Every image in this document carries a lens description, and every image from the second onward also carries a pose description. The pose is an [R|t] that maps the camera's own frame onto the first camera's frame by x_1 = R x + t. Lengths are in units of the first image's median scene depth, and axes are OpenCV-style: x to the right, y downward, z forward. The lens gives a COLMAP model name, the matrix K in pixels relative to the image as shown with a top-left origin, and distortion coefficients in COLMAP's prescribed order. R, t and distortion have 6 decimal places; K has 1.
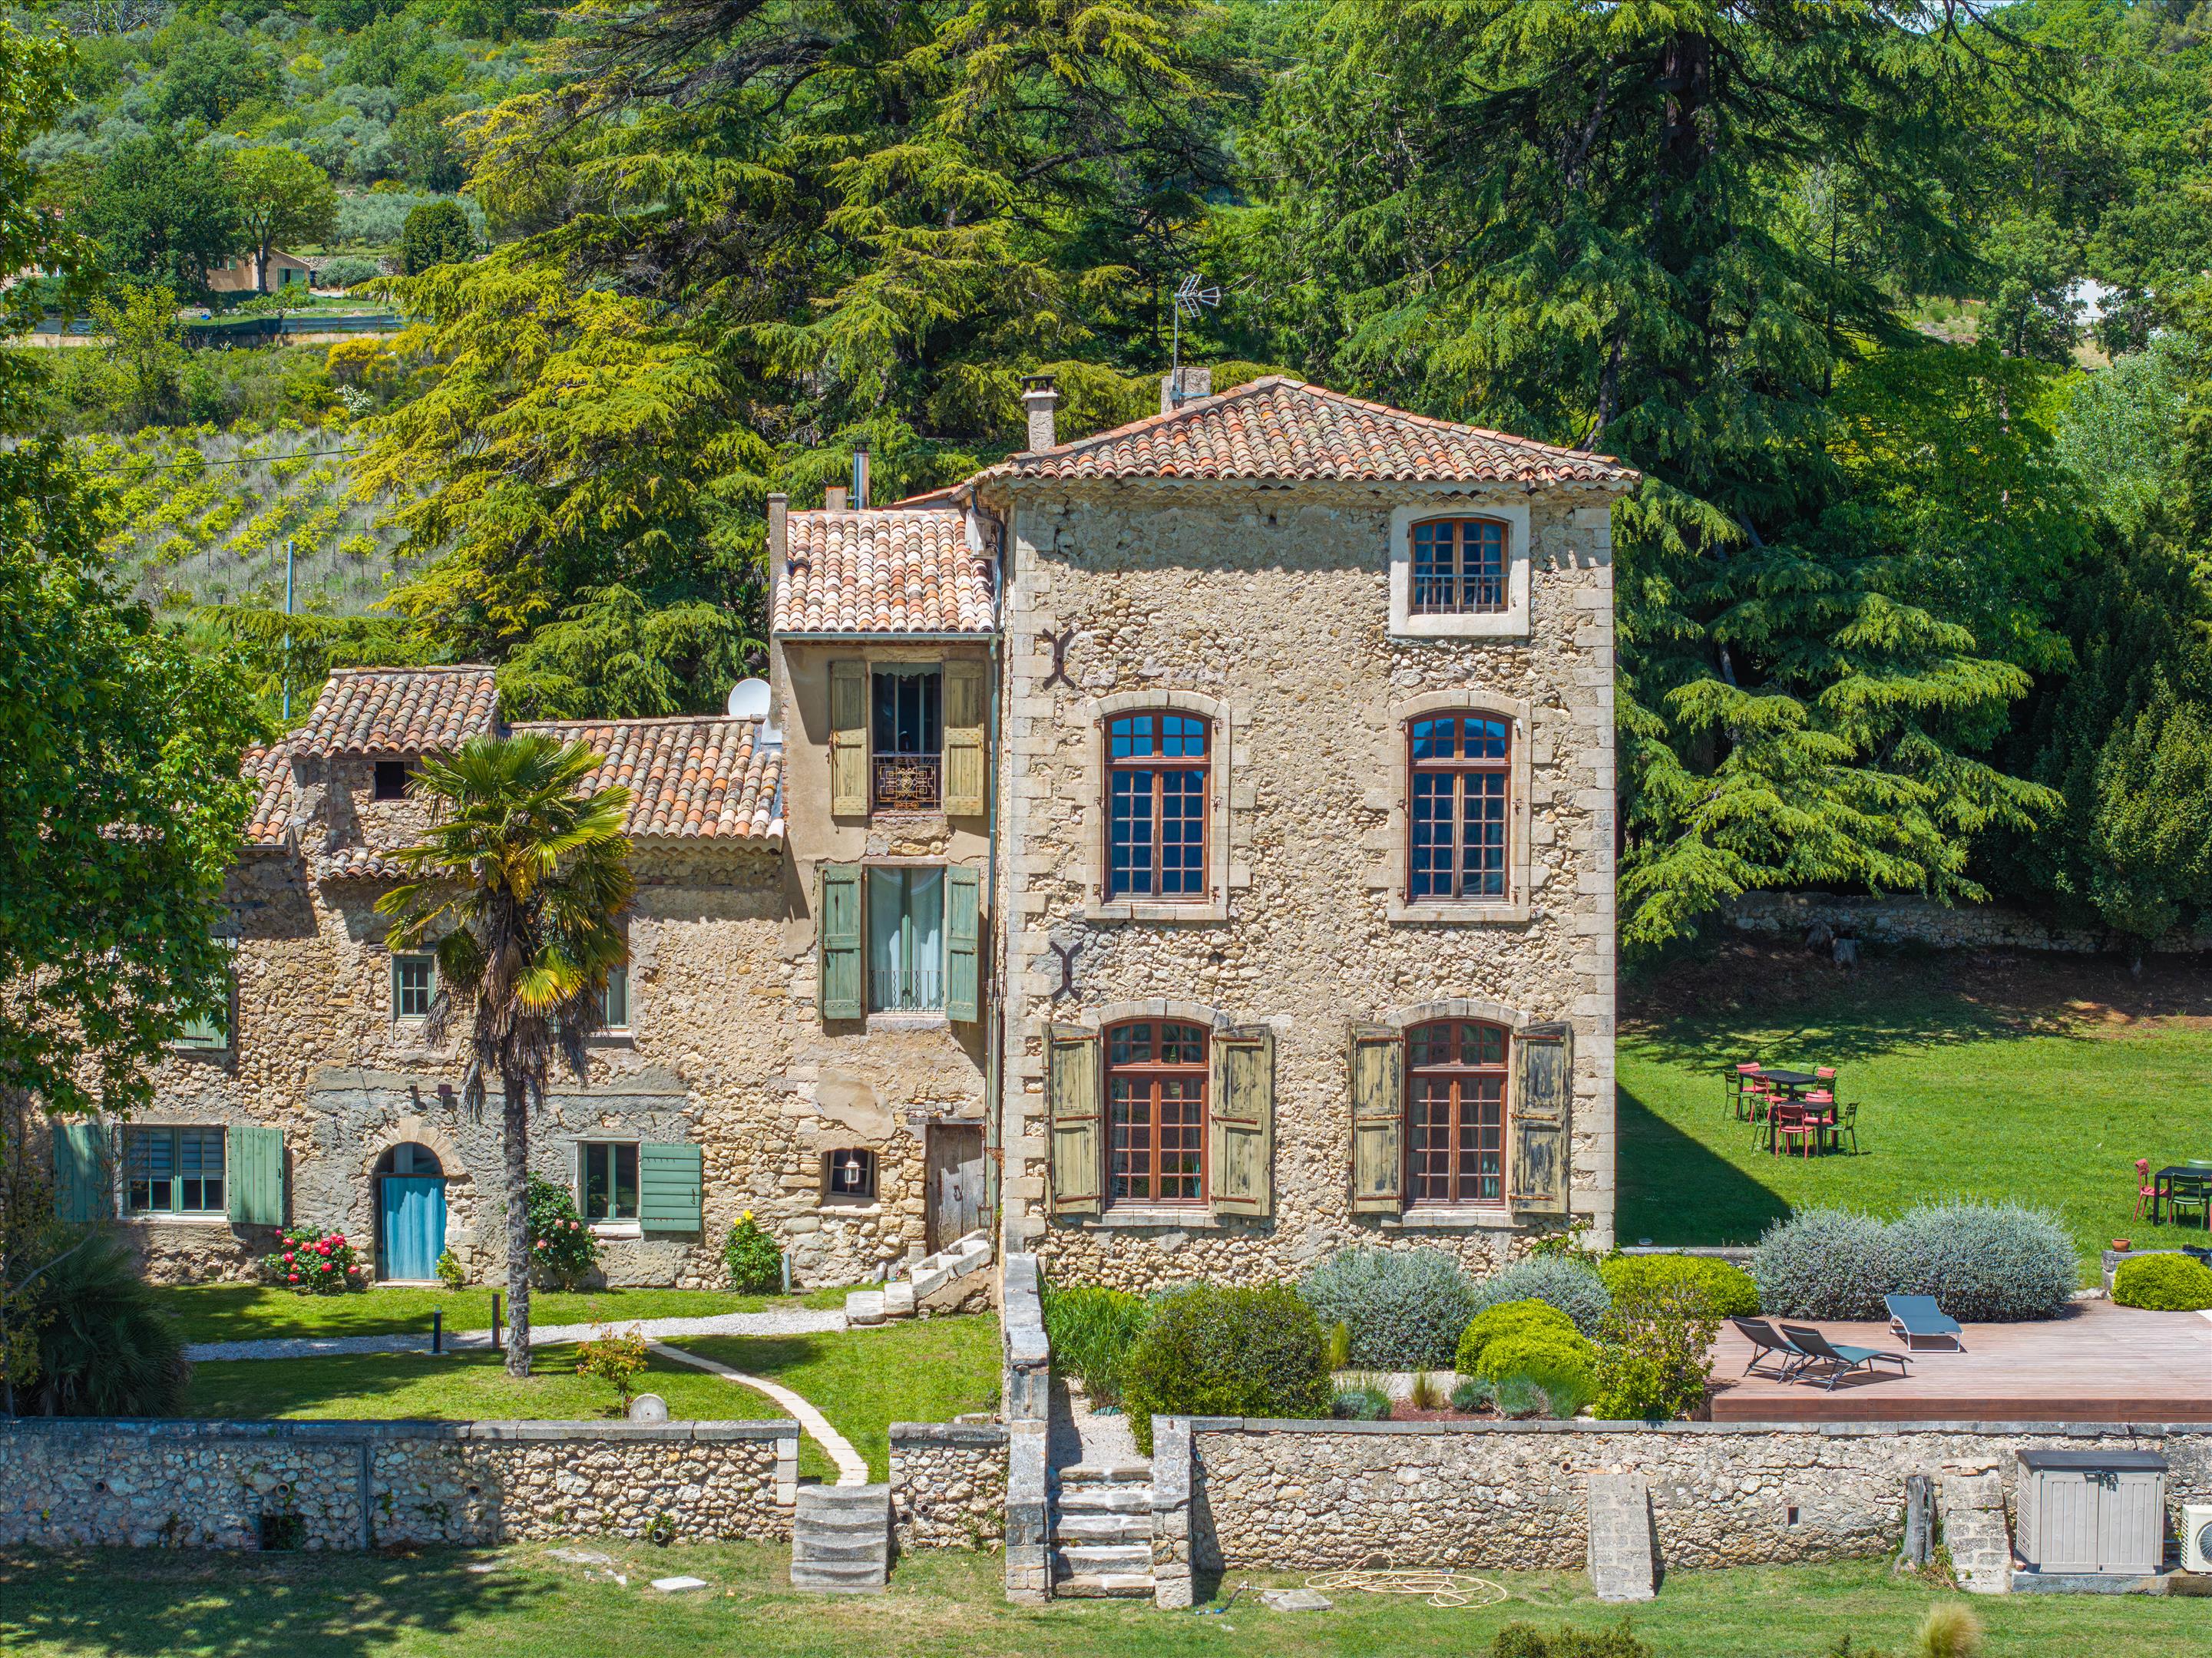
lens RADIAL K [[3072.2, 0, 1106.1], [0, 3072.2, 991.9], [0, 0, 1]] dist [-0.037886, -0.021763]
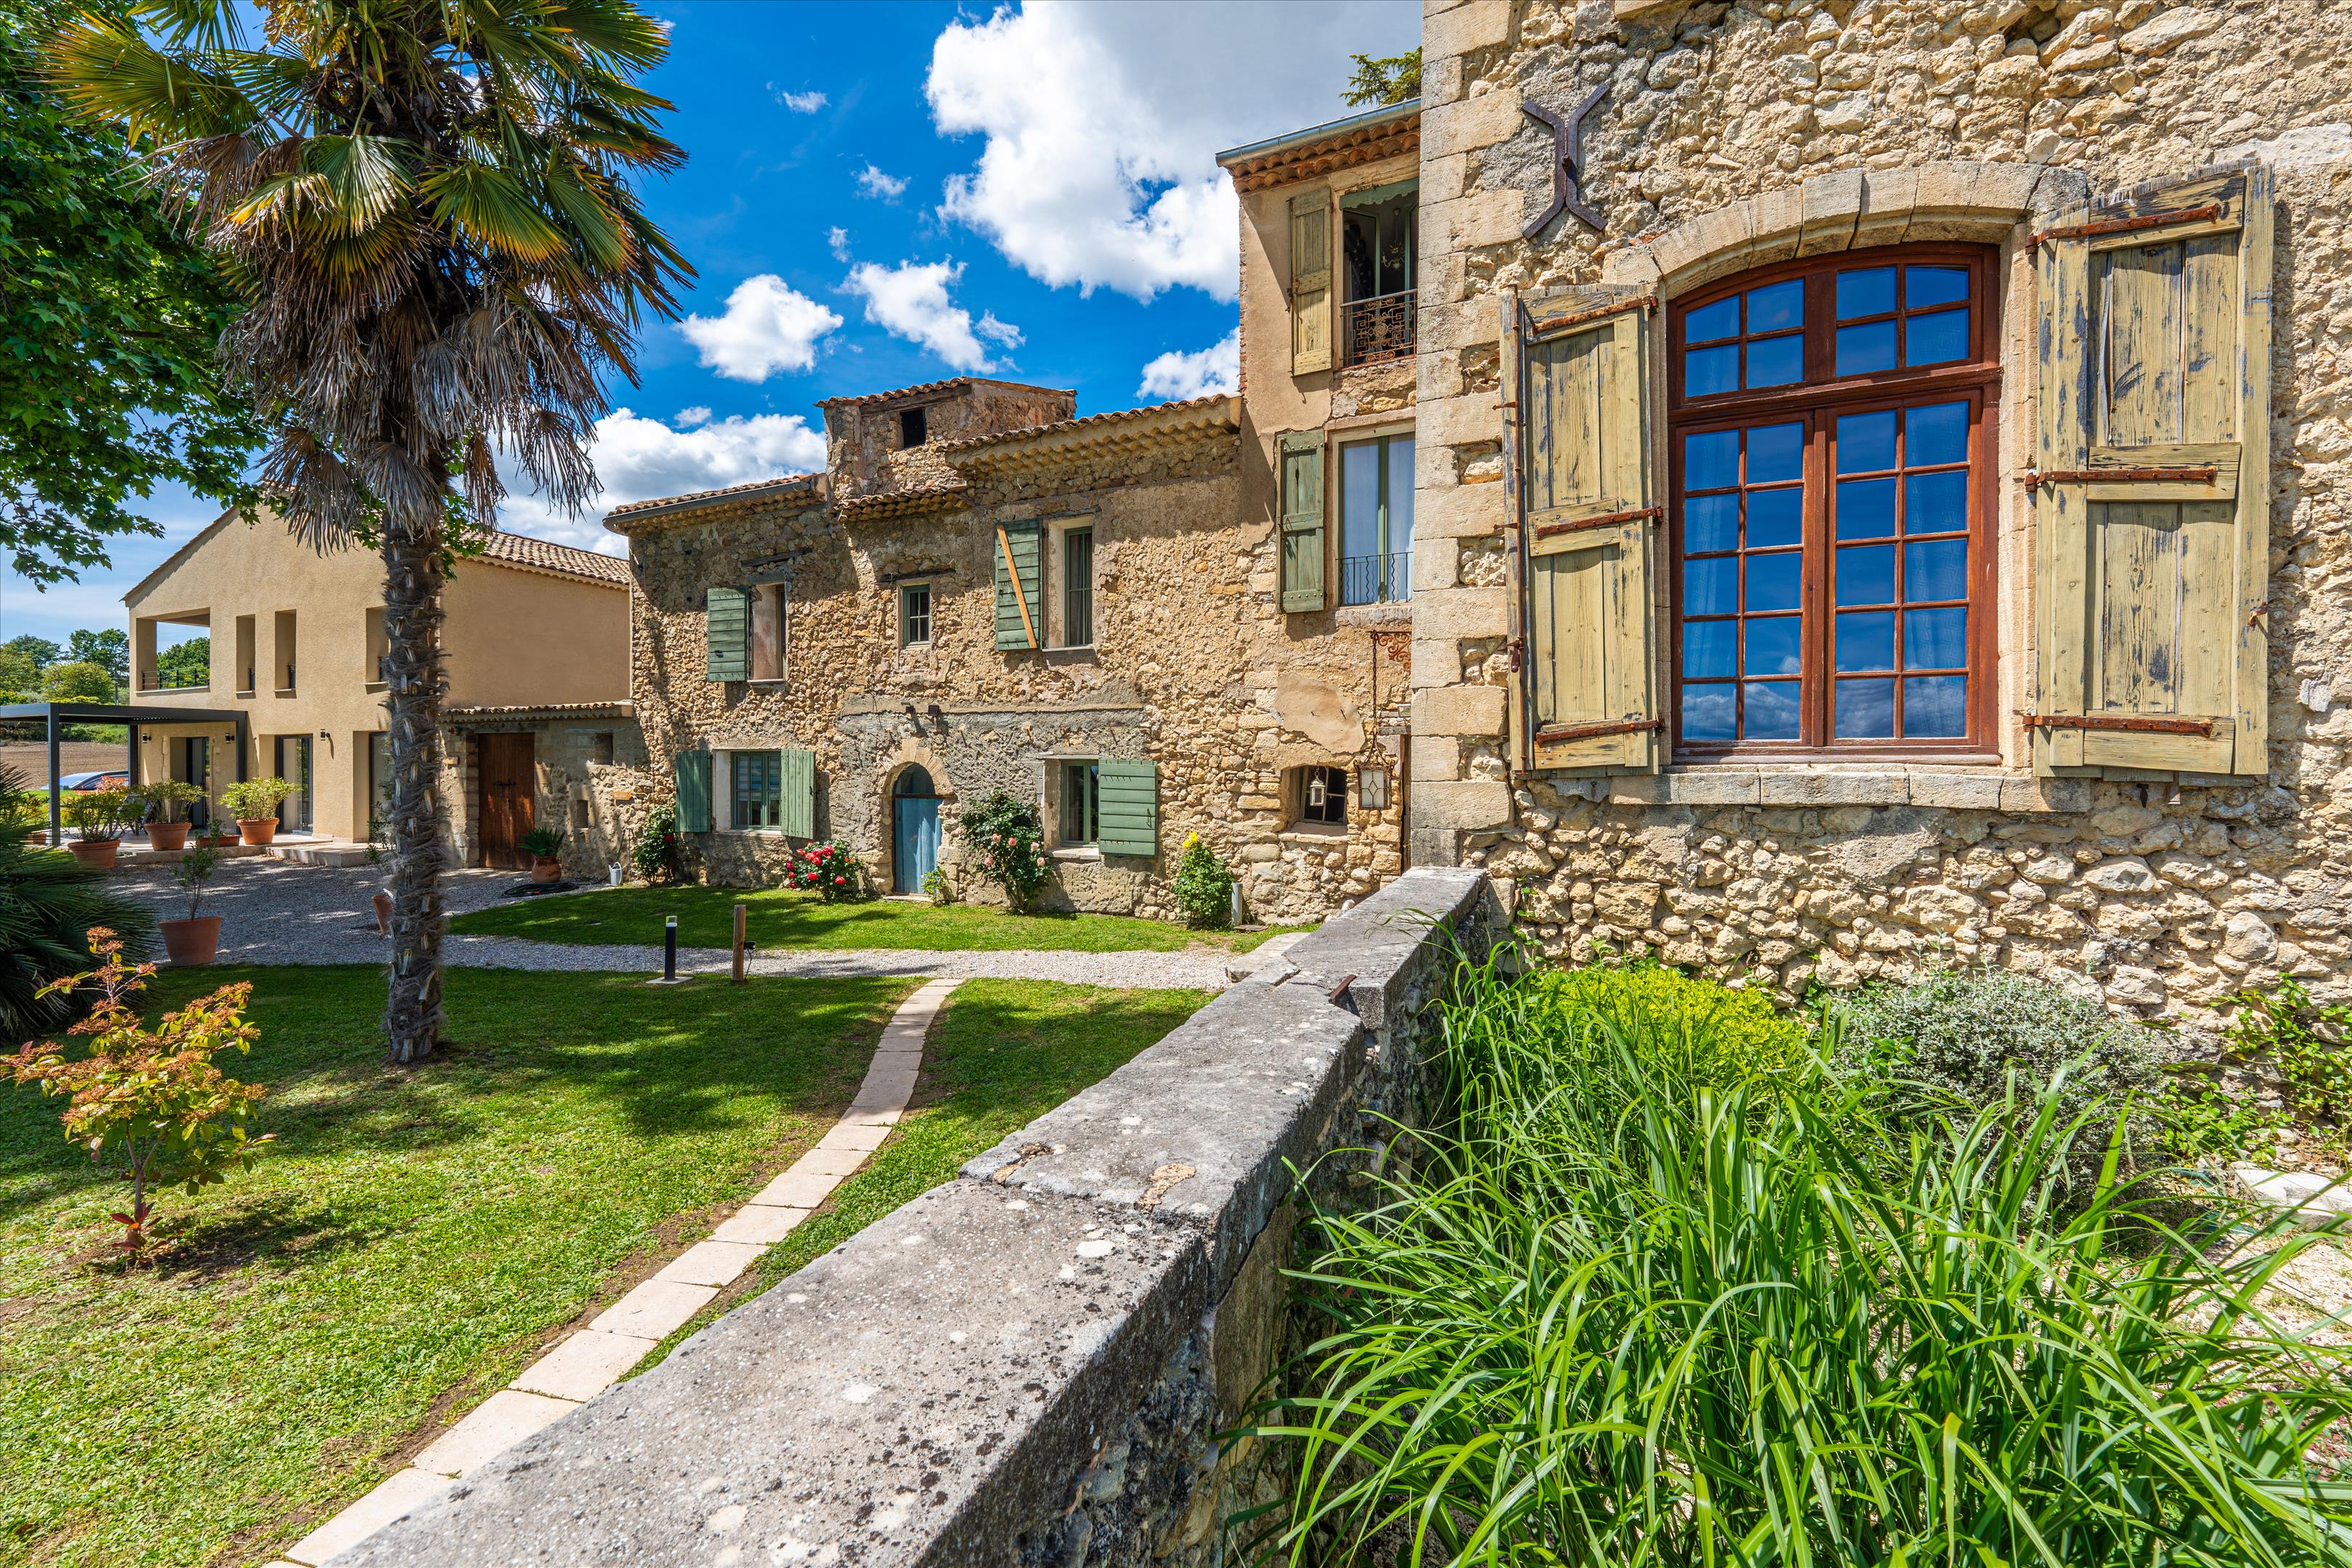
lens RADIAL K [[960.4, 0, 1190.2], [0, 960.4, 777.4], [0, 0, 1]] dist [0.001348, 0.000036]
pose [[0.914519, -0.000736, -0.404542, -0.006007], [-0.020514, 0.998627, -0.048191, 0.068436], [0.404022, 0.052370, 0.913249, 0.742833]]
